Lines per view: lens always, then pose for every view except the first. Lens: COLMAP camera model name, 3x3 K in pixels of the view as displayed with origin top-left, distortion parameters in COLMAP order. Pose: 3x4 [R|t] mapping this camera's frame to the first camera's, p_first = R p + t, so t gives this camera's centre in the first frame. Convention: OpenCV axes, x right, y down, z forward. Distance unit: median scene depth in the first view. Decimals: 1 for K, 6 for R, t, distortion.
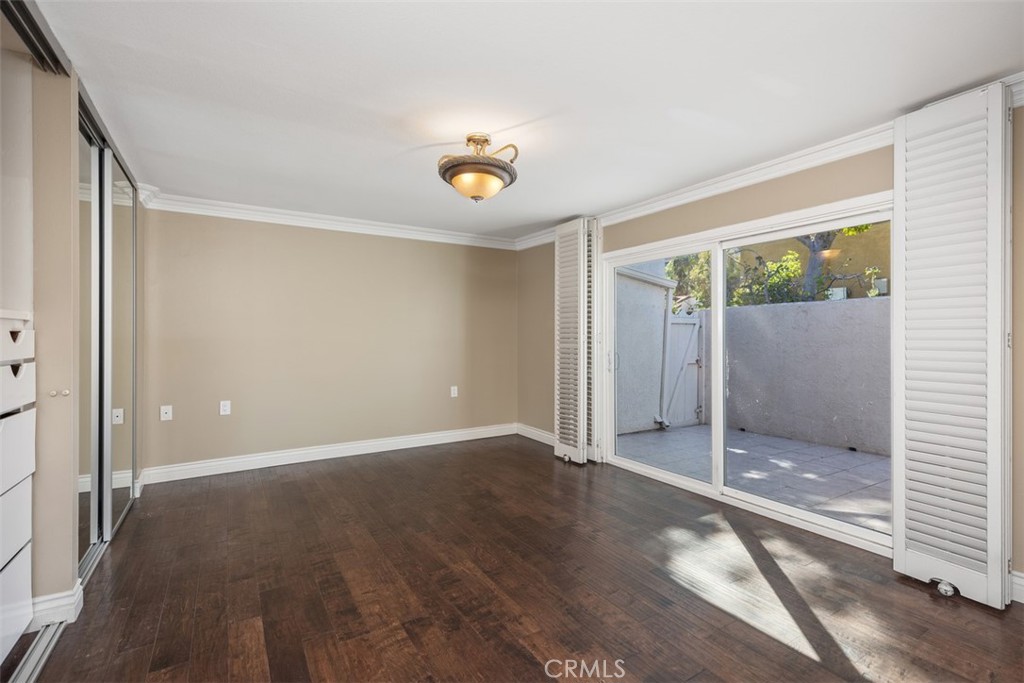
lens RADIAL K [[466.7, 0, 510.2], [0, 466.7, 342.9], [0, 0, 1]] dist [-0.002726, -0.000488]
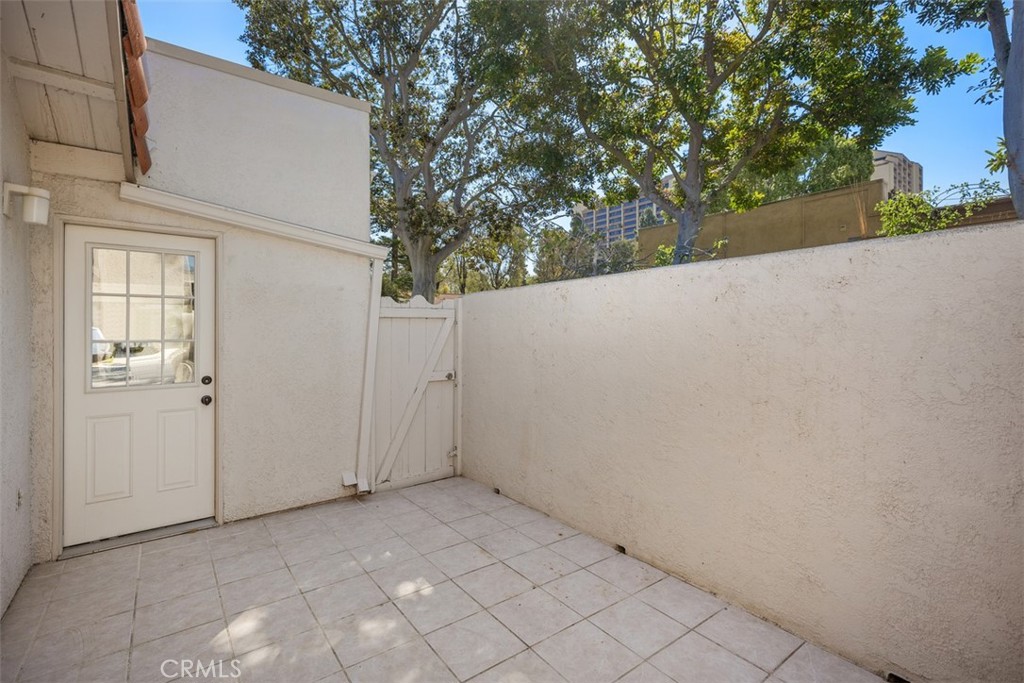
lens RADIAL K [[466.7, 0, 513.2], [0, 466.7, 332.1], [0, 0, 1]] dist [-0.002726, -0.000488]
pose [[0.994538, -0.004100, 0.104298, 0.456398], [0.005030, 0.999950, -0.008654, -0.017076], [-0.104258, 0.009131, 0.994508, 0.387141]]
